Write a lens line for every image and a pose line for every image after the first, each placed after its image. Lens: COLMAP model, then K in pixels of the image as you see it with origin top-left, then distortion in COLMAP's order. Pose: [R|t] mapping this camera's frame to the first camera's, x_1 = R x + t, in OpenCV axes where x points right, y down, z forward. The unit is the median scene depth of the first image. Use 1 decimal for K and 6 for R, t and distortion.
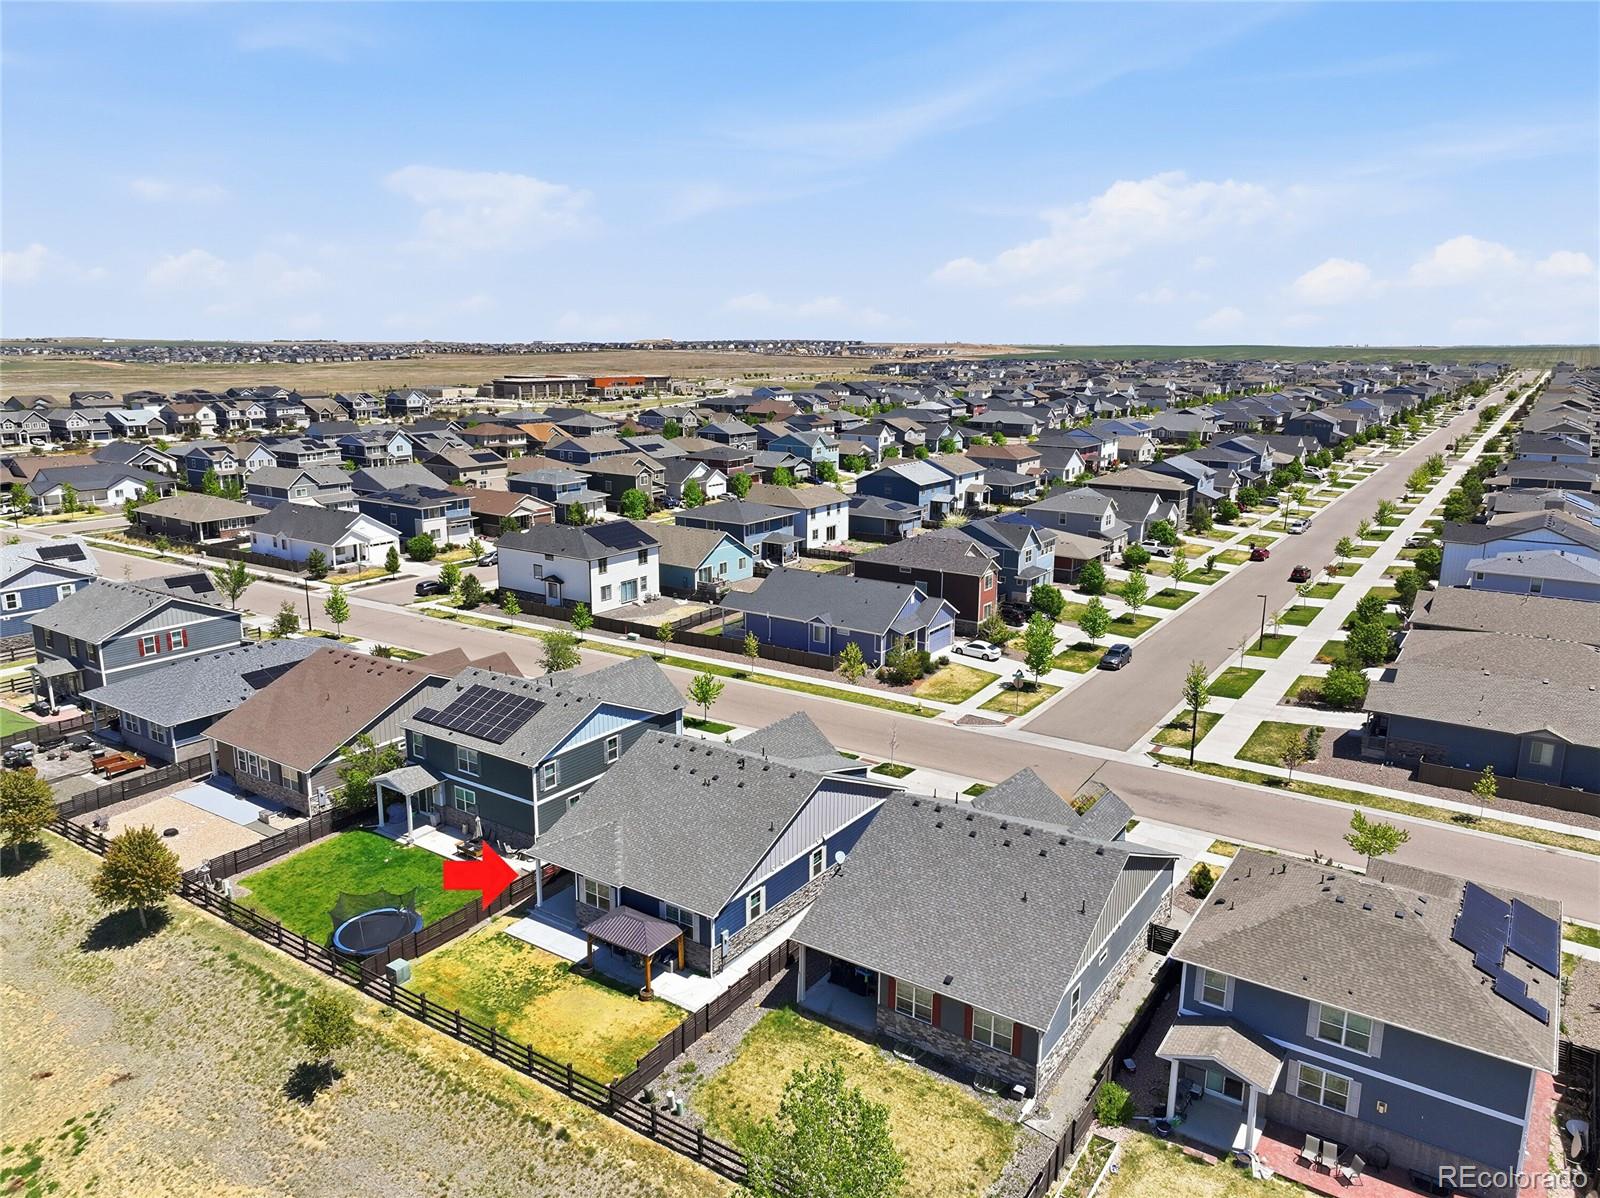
lens RADIAL K [[1119.3, 0, 800.0], [0, 1119.3, 599.0], [0, 0, 1]] dist [0.001402, 0.006339]
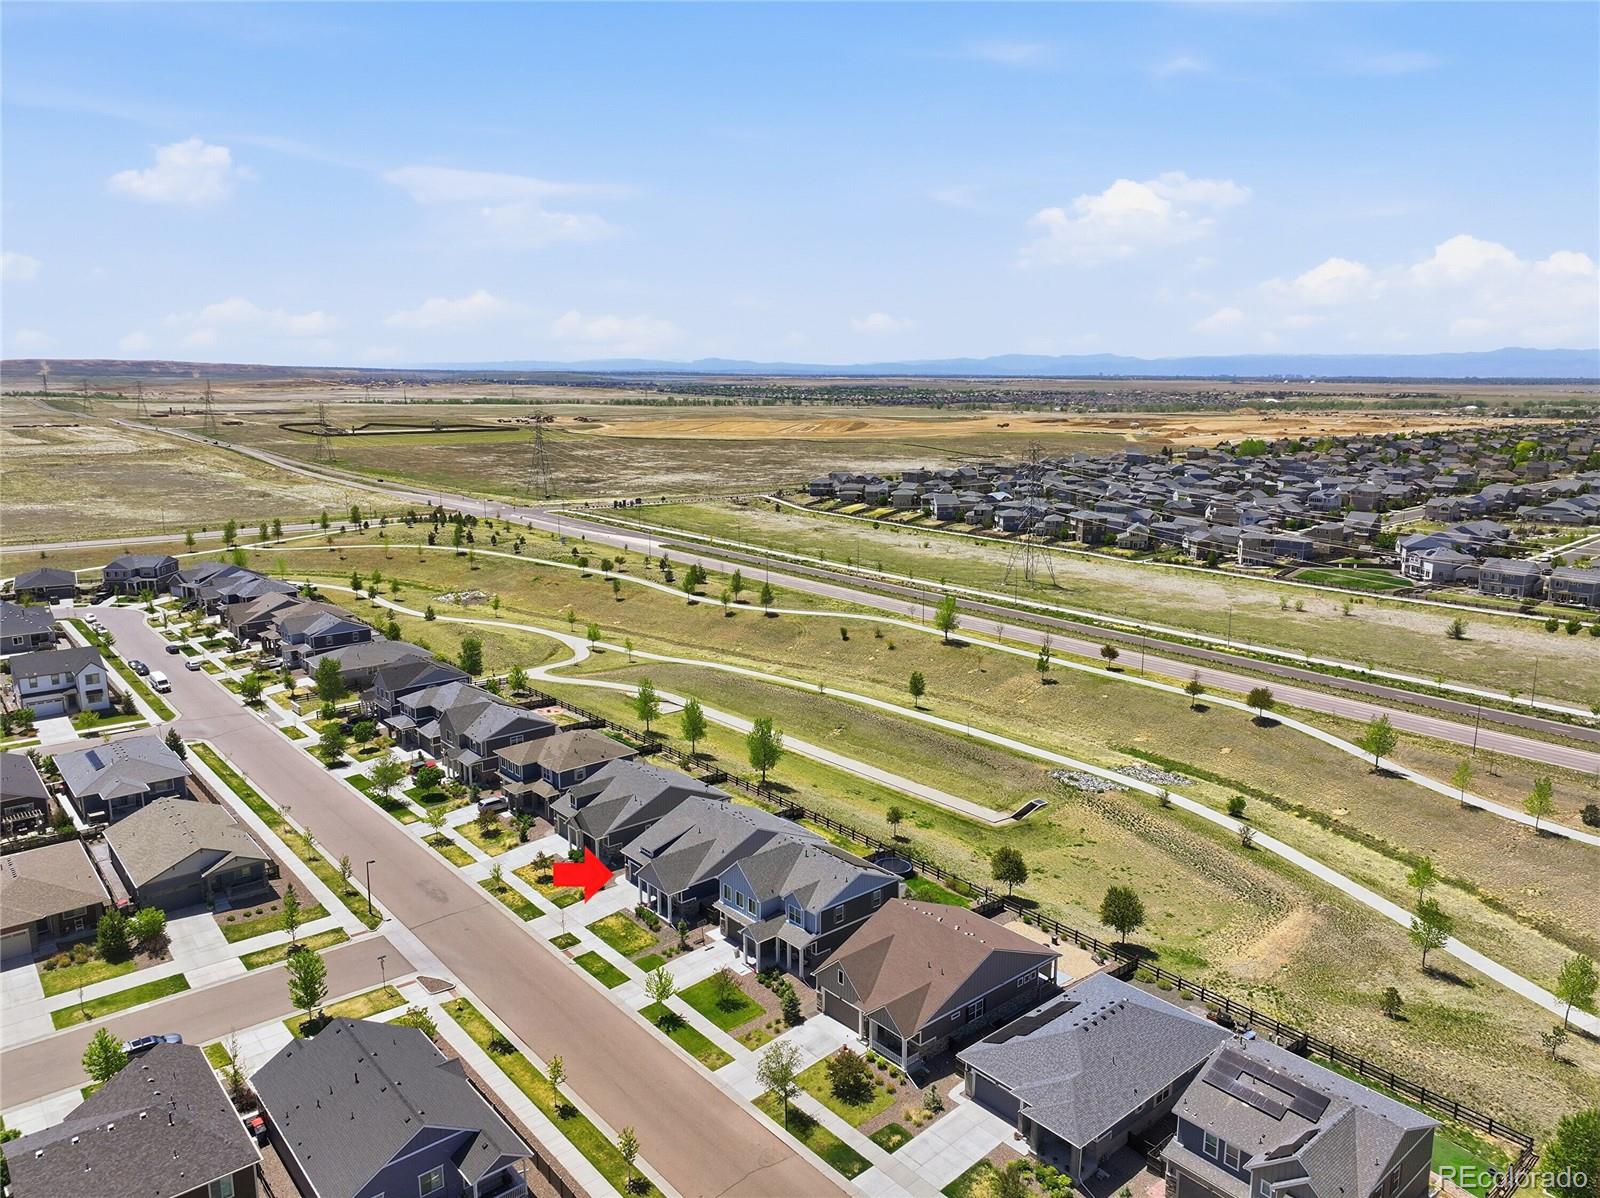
lens RADIAL K [[1119.3, 0, 800.0], [0, 1119.3, 599.0], [0, 0, 1]] dist [0.001402, 0.006339]
pose [[-0.962903, -0.060058, 0.263078, -0.724906], [0.053992, 0.912324, 0.405893, -1.059962], [-0.264390, 0.405040, -0.875238, 2.719794]]
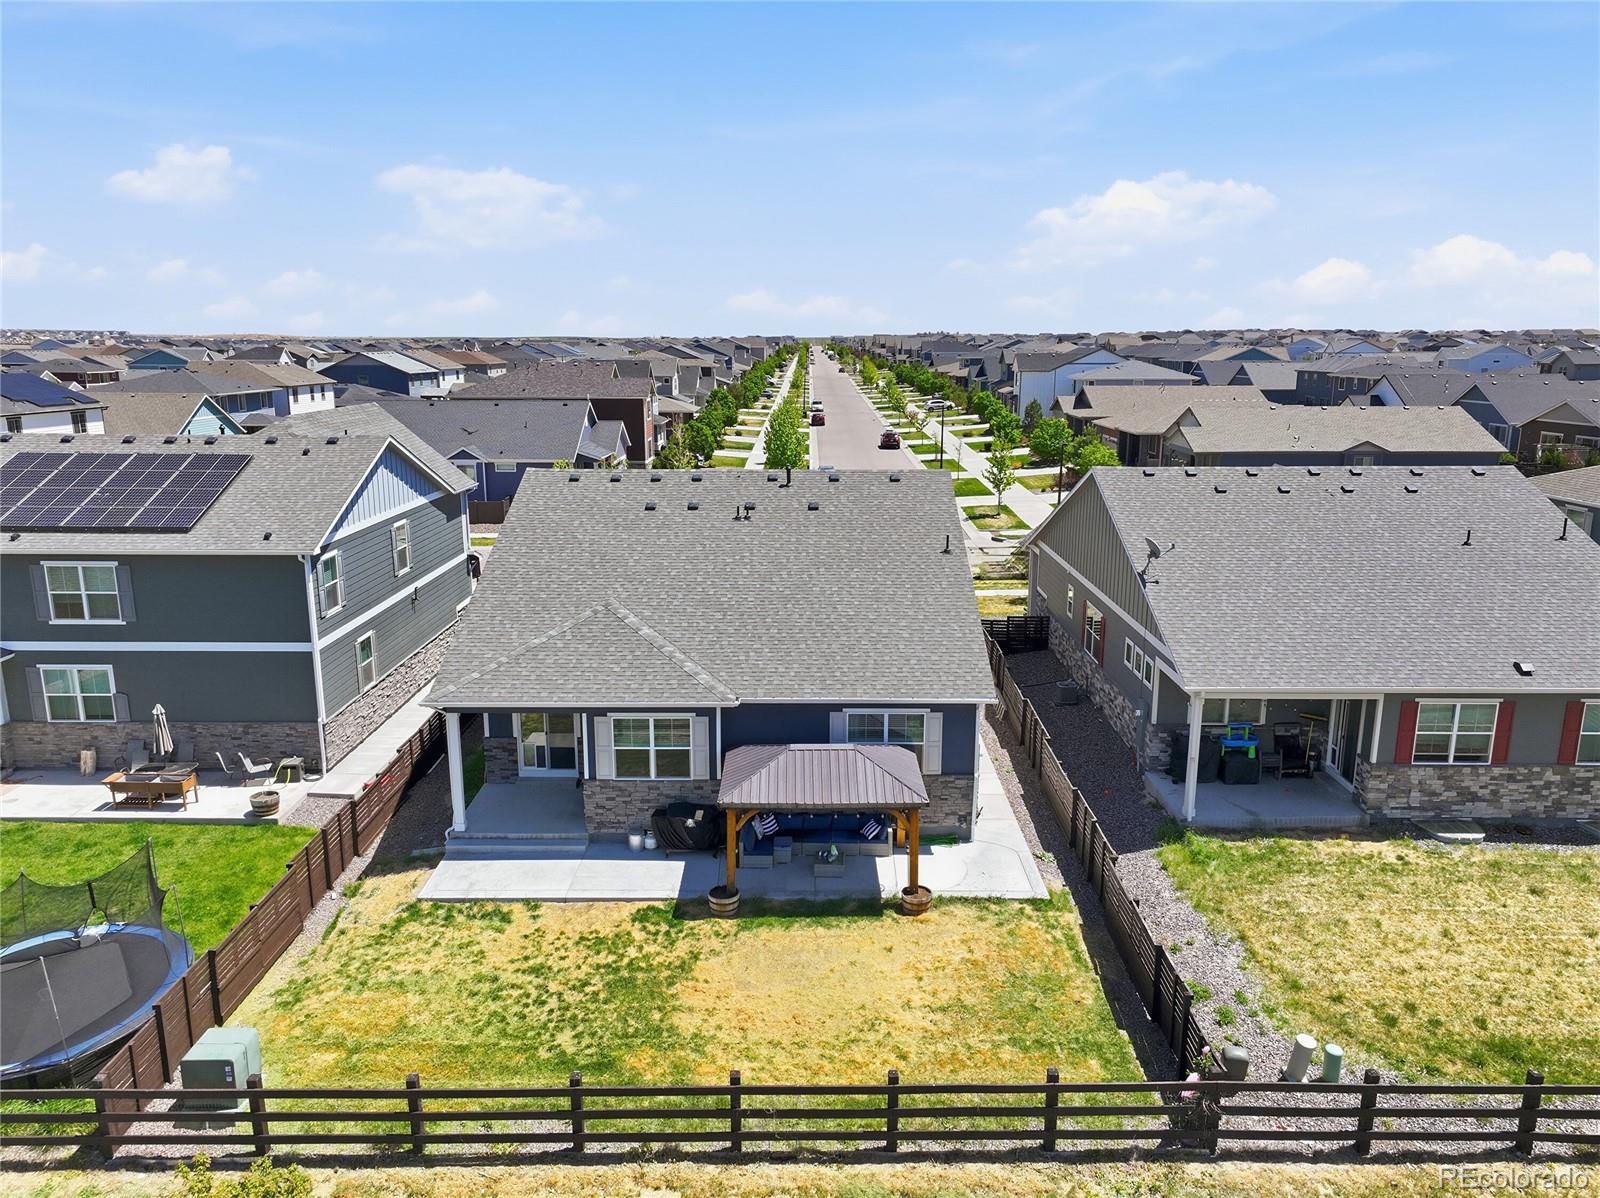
lens RADIAL K [[1119.3, 0, 800.0], [0, 1119.3, 599.0], [0, 0, 1]] dist [0.001402, 0.006339]
pose [[0.830174, -0.128952, 0.542386, -0.352788], [0.129244, 0.990893, 0.037765, 0.194279], [-0.542317, 0.038748, 0.839280, 0.589923]]
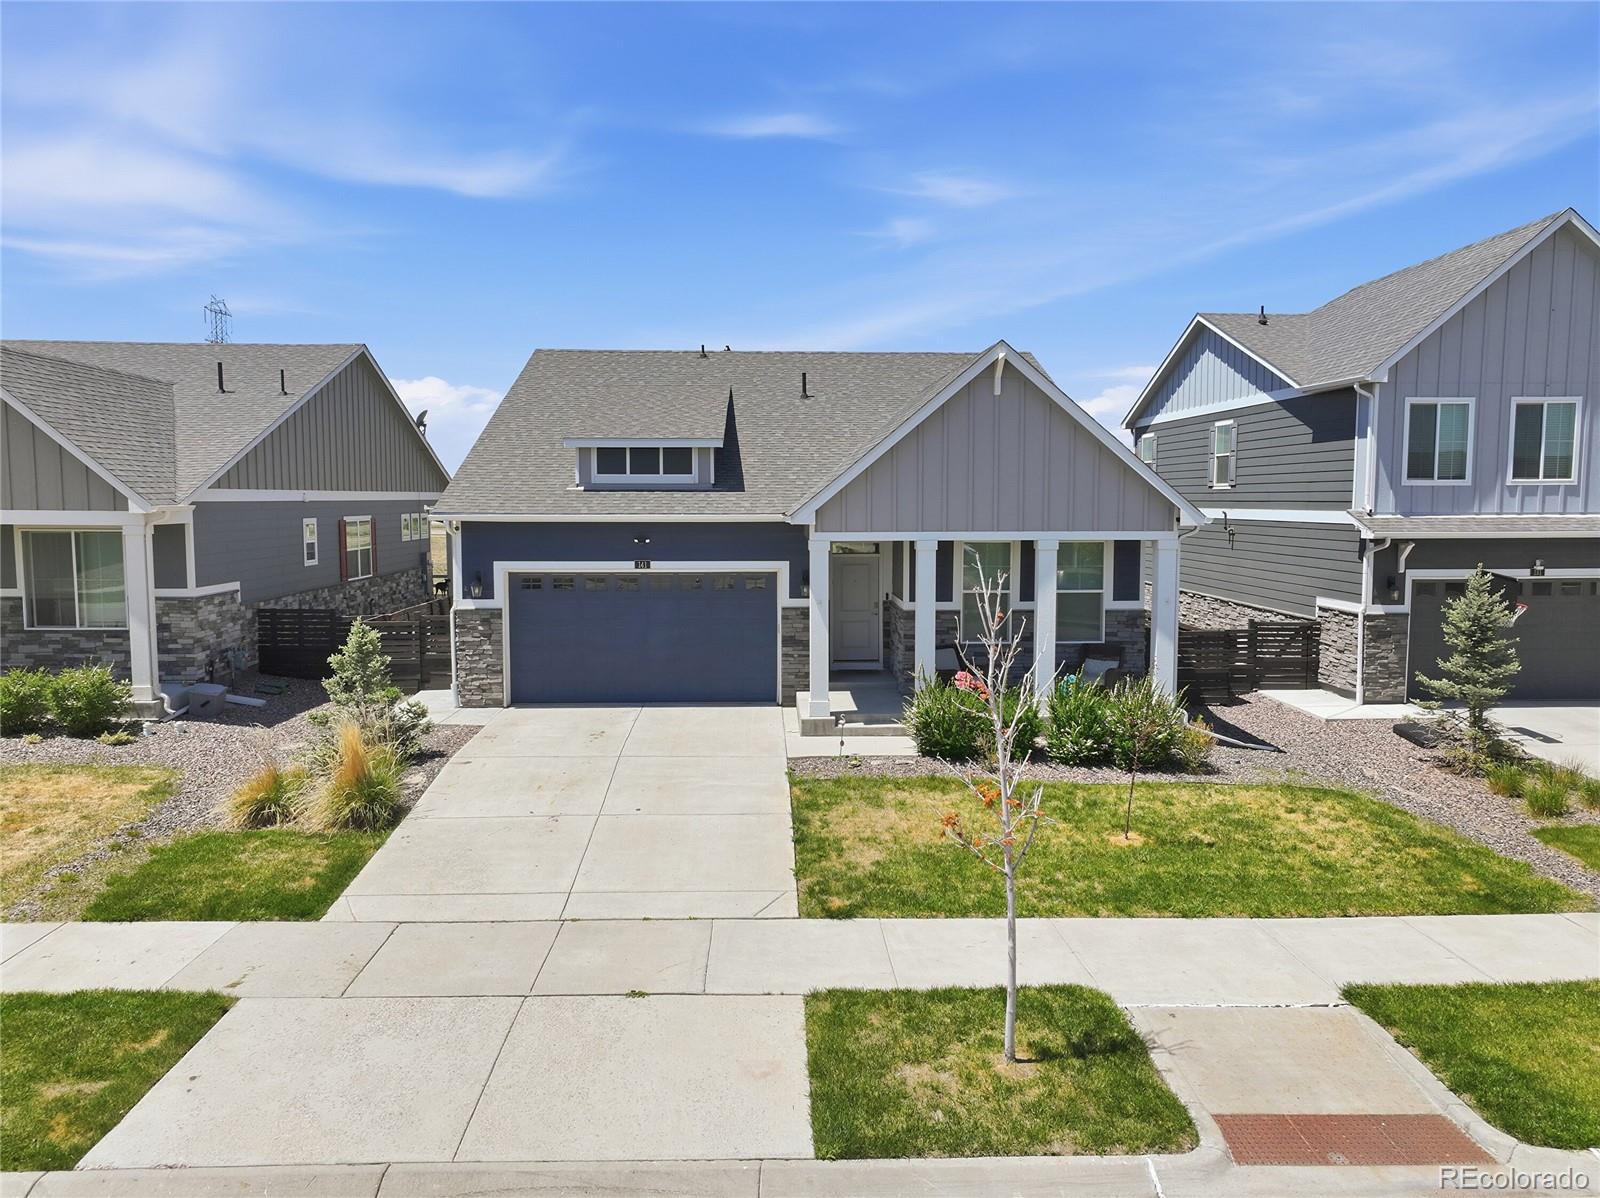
lens RADIAL K [[1119.3, 0, 800.0], [0, 1119.3, 599.0], [0, 0, 1]] dist [0.001402, 0.006339]
pose [[-0.804915, 0.051533, -0.591149, 0.224724], [-0.138515, 0.952382, 0.271627, 0.116177], [0.576997, 0.300520, -0.759449, 1.484249]]
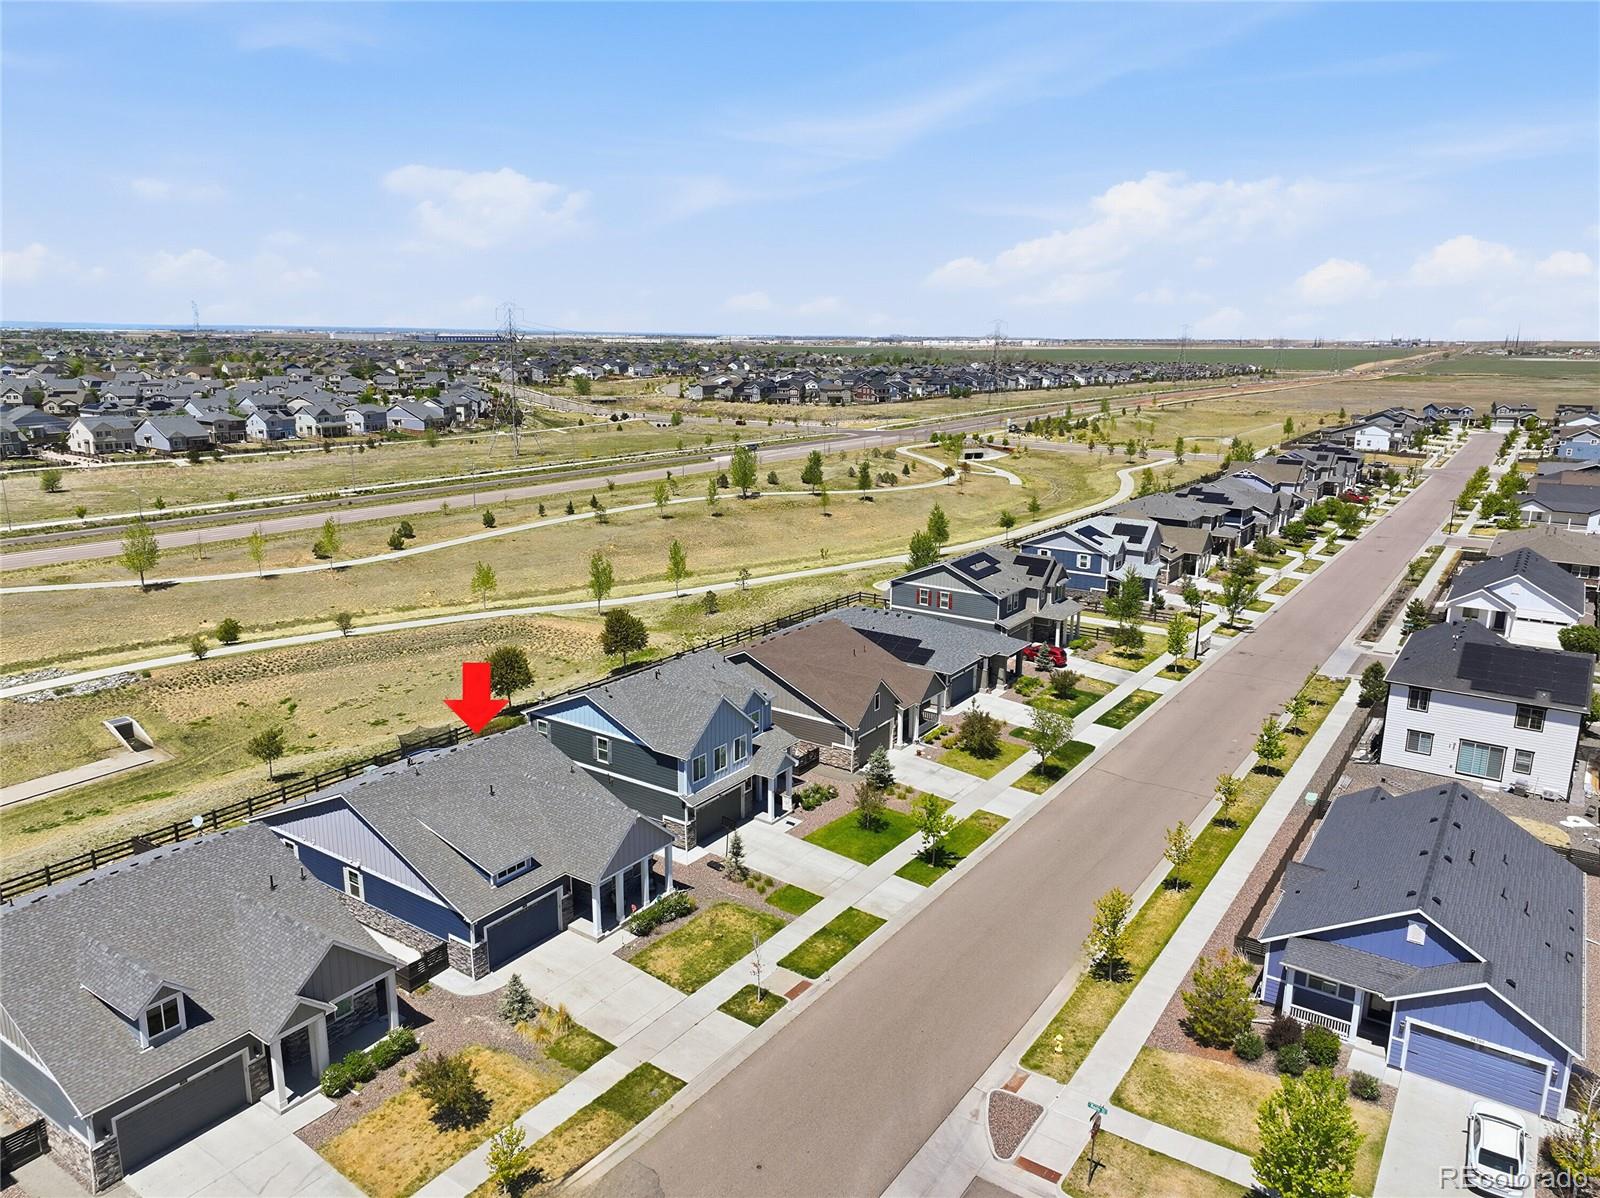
lens RADIAL K [[1119.3, 0, 800.0], [0, 1119.3, 599.0], [0, 0, 1]] dist [0.001402, 0.006339]
pose [[-0.004626, 0.224656, -0.974427, 0.915141], [-0.235937, 0.946682, 0.219379, -0.297272], [0.971757, 0.230918, 0.048626, 1.322081]]
